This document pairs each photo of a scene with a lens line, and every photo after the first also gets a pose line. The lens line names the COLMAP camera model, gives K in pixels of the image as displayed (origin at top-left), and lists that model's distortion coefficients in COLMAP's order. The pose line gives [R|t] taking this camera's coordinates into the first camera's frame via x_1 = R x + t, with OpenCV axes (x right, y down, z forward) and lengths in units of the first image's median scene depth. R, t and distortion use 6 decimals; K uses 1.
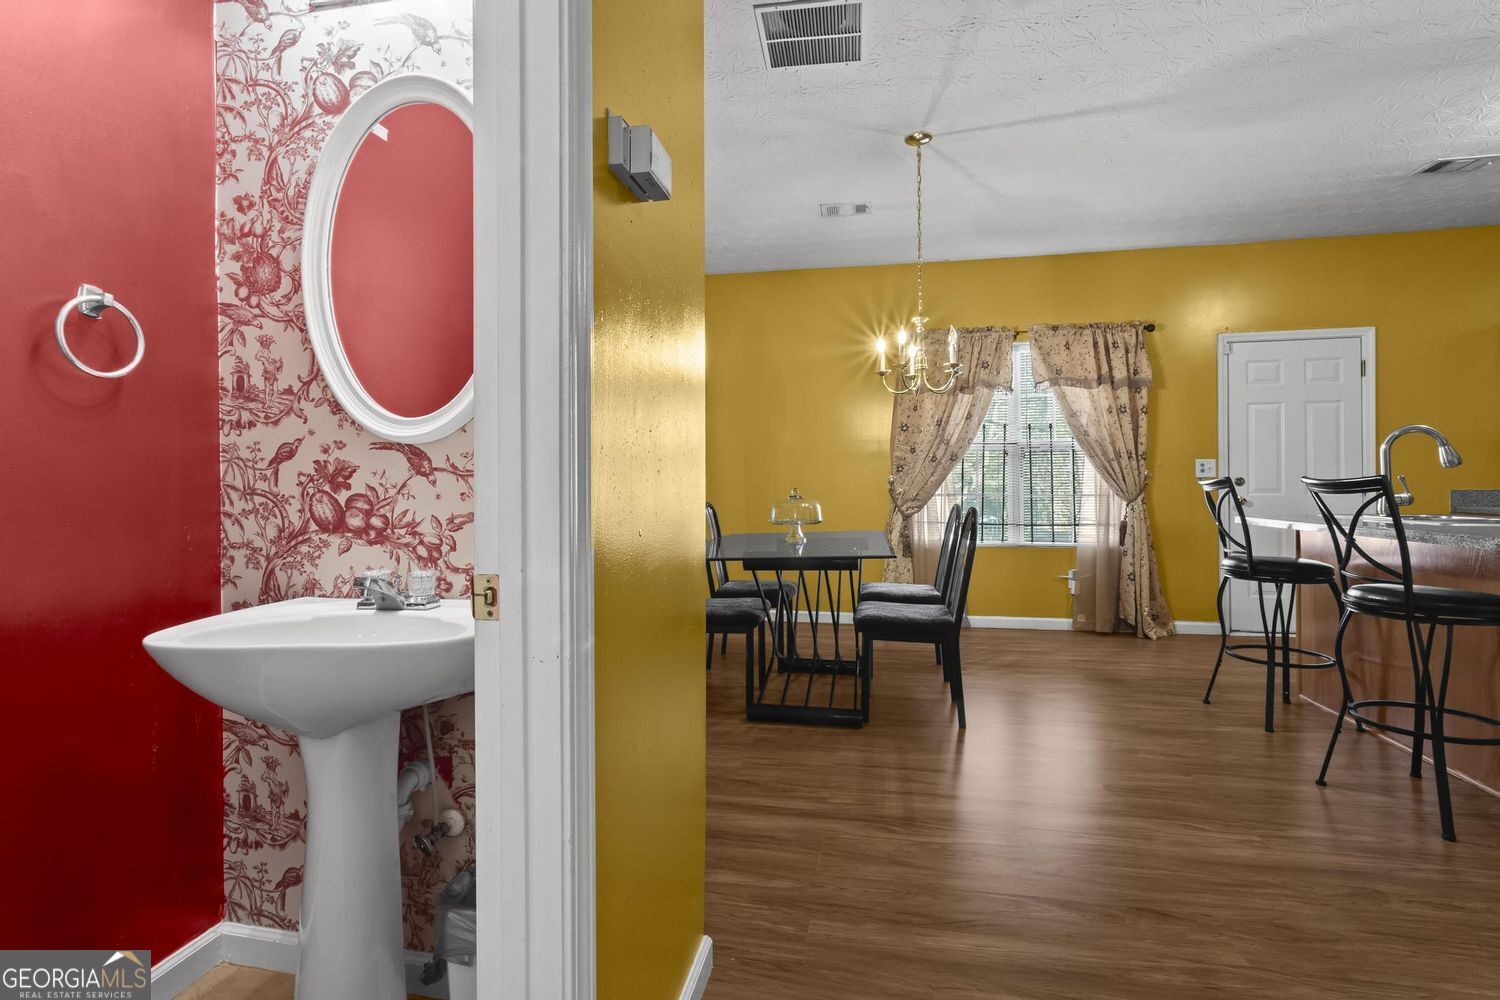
lens RADIAL K [[713.1, 0, 734.4], [0, 713.1, 486.6], [0, 0, 1]] dist [-0.003211, 0.002271]
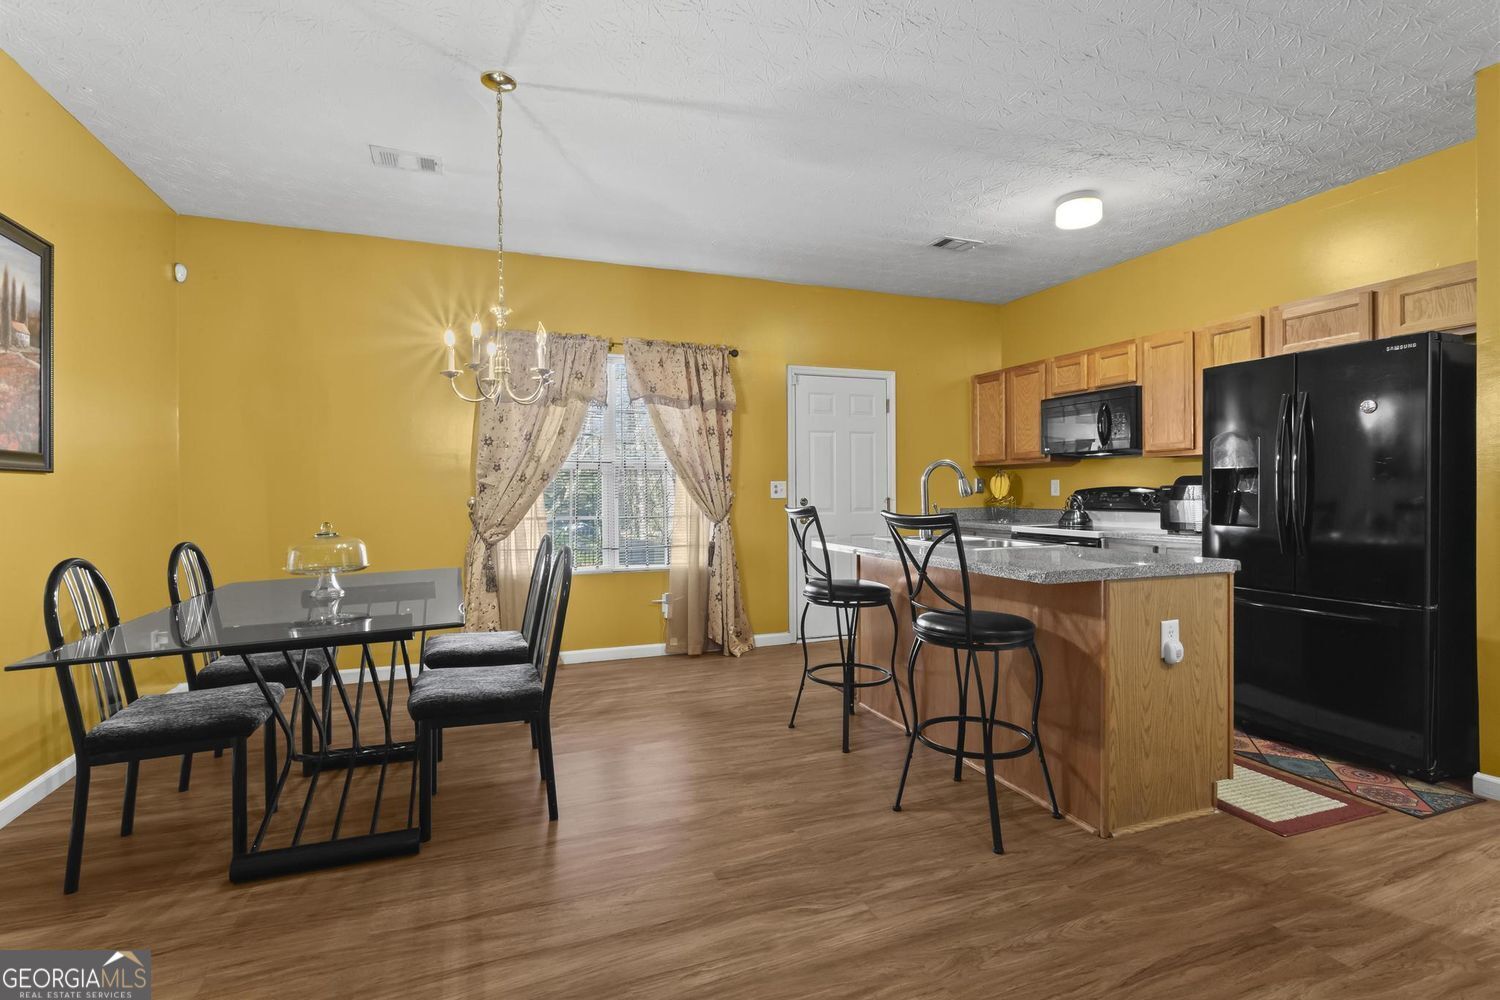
lens RADIAL K [[713.1, 0, 737.3], [0, 713.1, 490.0], [0, 0, 1]] dist [-0.003211, 0.002271]
pose [[0.848063, 0.001069, 0.529894, 0.053819], [0.002387, 0.999980, -0.005838, -0.024655], [-0.529889, 0.006215, 0.848044, 0.159371]]
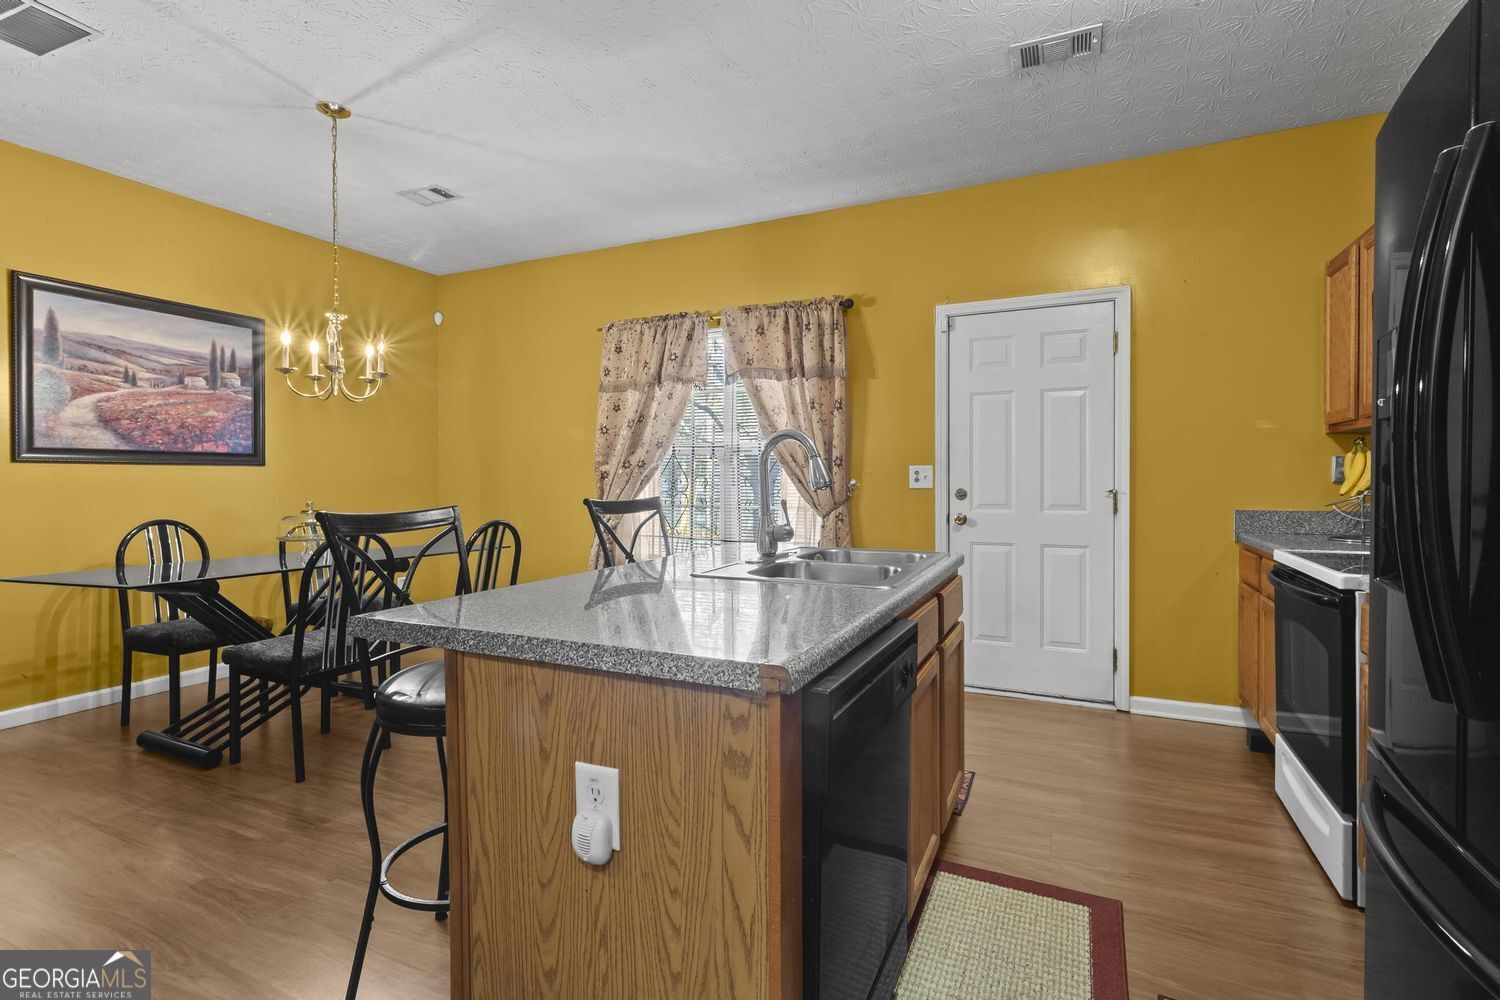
lens RADIAL K [[713.1, 0, 736.7], [0, 713.1, 487.2], [0, 0, 1]] dist [-0.003211, 0.002271]
pose [[0.968069, 0.005928, -0.250615, 0.835662], [-0.003588, 0.999946, 0.009792, -0.027353], [0.250659, -0.008580, 0.968037, 0.228552]]
